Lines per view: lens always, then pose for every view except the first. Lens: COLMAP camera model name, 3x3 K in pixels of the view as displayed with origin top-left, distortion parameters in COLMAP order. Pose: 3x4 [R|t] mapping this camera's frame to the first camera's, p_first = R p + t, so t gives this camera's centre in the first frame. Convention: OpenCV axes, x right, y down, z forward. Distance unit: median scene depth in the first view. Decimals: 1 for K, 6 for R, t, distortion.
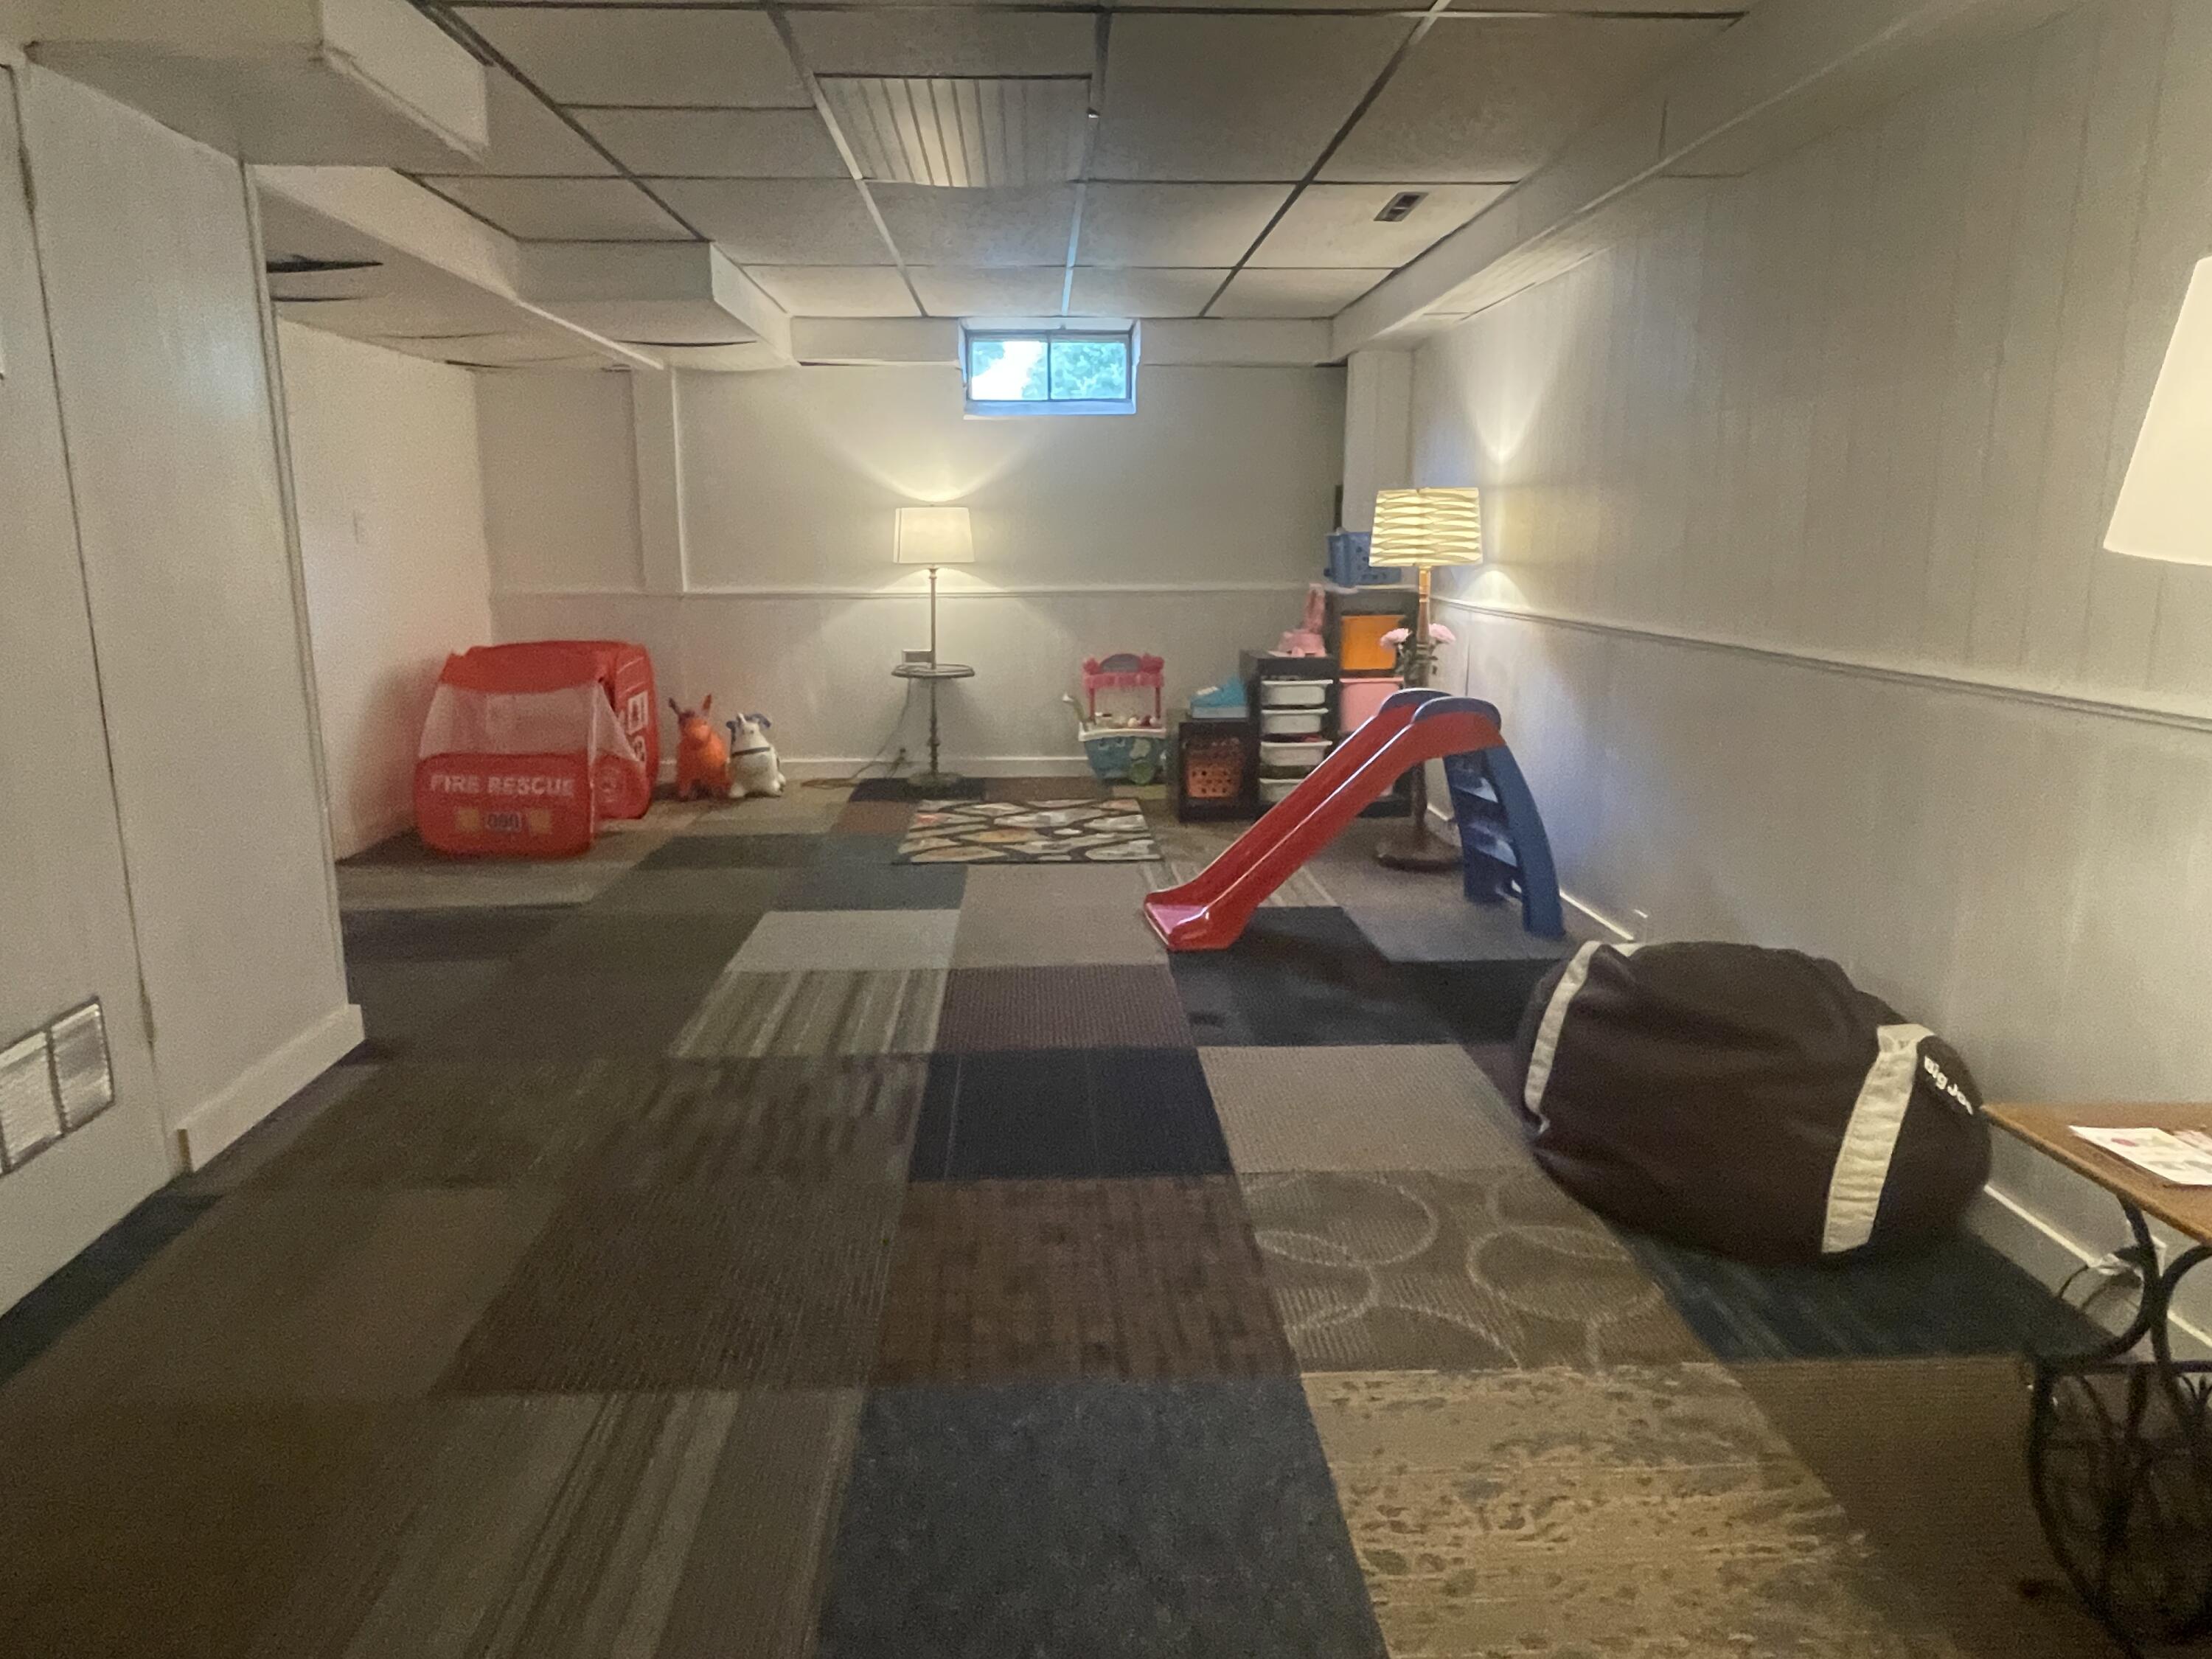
lens RADIAL K [[1368.7, 0, 1106.0], [0, 1368.7, 829.5], [0, 0, 1]] dist [-0.007685, -0.002055]
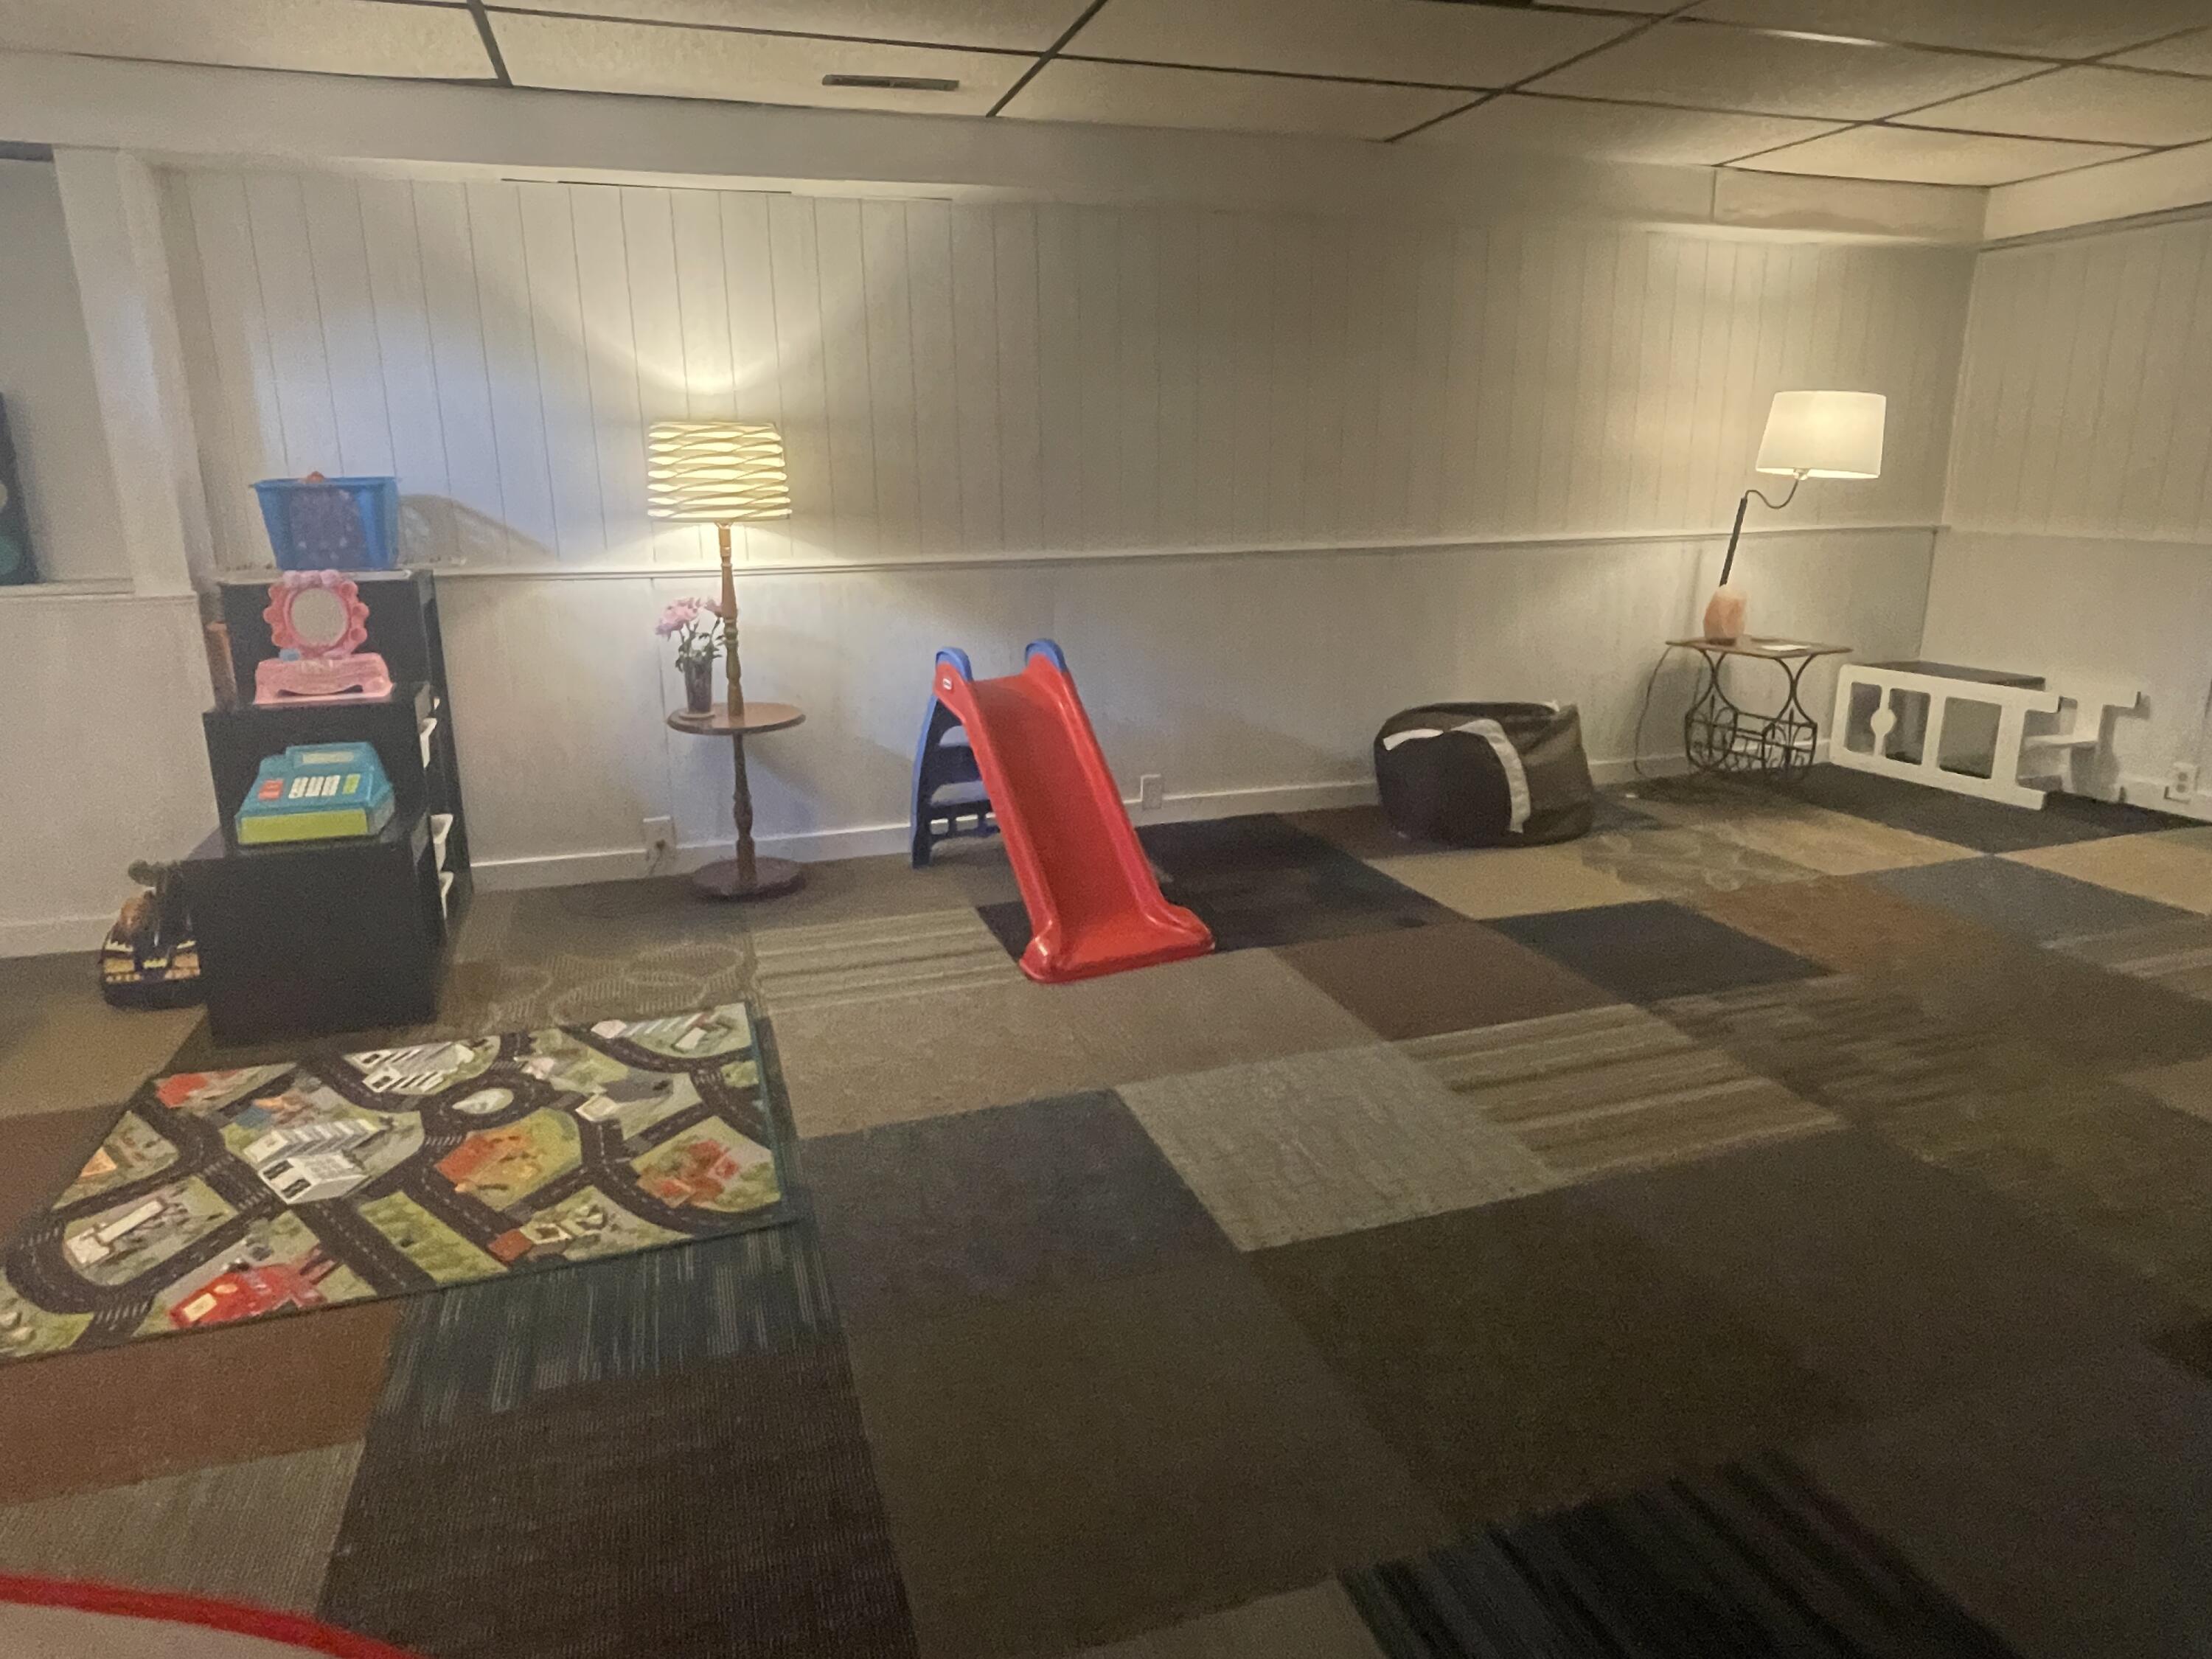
lens RADIAL K [[1368.7, 0, 1106.0], [0, 1368.7, 829.5], [0, 0, 1]] dist [-0.007685, -0.002055]
pose [[-0.303054, -0.224233, 0.926217, -0.874469], [0.207085, 0.933202, 0.293681, -0.305621], [-0.930201, 0.280807, -0.236376, 1.540001]]
